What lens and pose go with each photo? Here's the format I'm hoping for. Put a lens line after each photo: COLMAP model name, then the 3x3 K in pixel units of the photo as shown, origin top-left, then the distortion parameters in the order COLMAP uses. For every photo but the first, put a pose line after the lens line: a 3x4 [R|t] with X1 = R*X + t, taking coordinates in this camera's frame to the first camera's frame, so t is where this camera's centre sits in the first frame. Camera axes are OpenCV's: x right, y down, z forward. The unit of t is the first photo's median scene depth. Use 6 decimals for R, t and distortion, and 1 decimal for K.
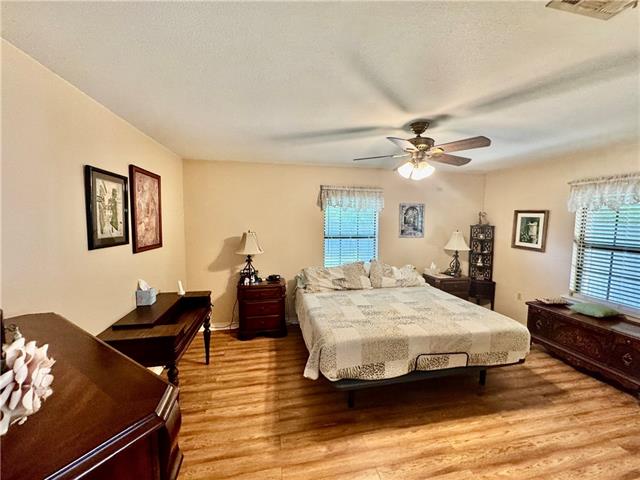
lens RADIAL K [[254.7, 0, 320.0], [0, 254.7, 237.0], [0, 0, 1]] dist [-0.001797, 0.000387]
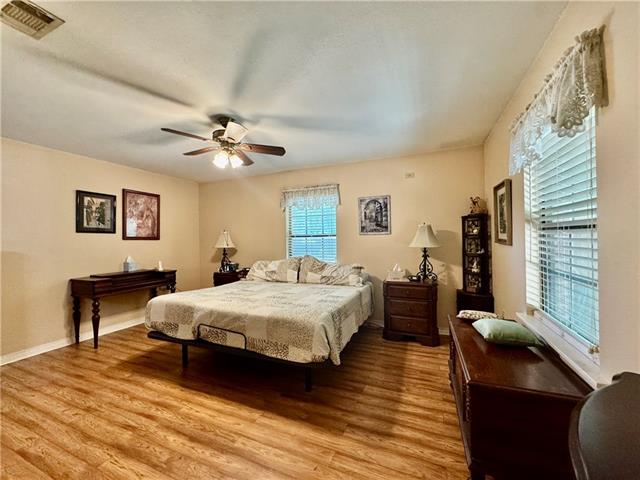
lens RADIAL K [[254.7, 0, 322.4], [0, 254.7, 239.2], [0, 0, 1]] dist [-0.001797, 0.000387]
pose [[0.827252, -0.023360, -0.561345, 1.107468], [-0.018064, 0.997513, -0.068132, 0.126634], [0.561541, 0.066503, 0.824772, 0.283529]]
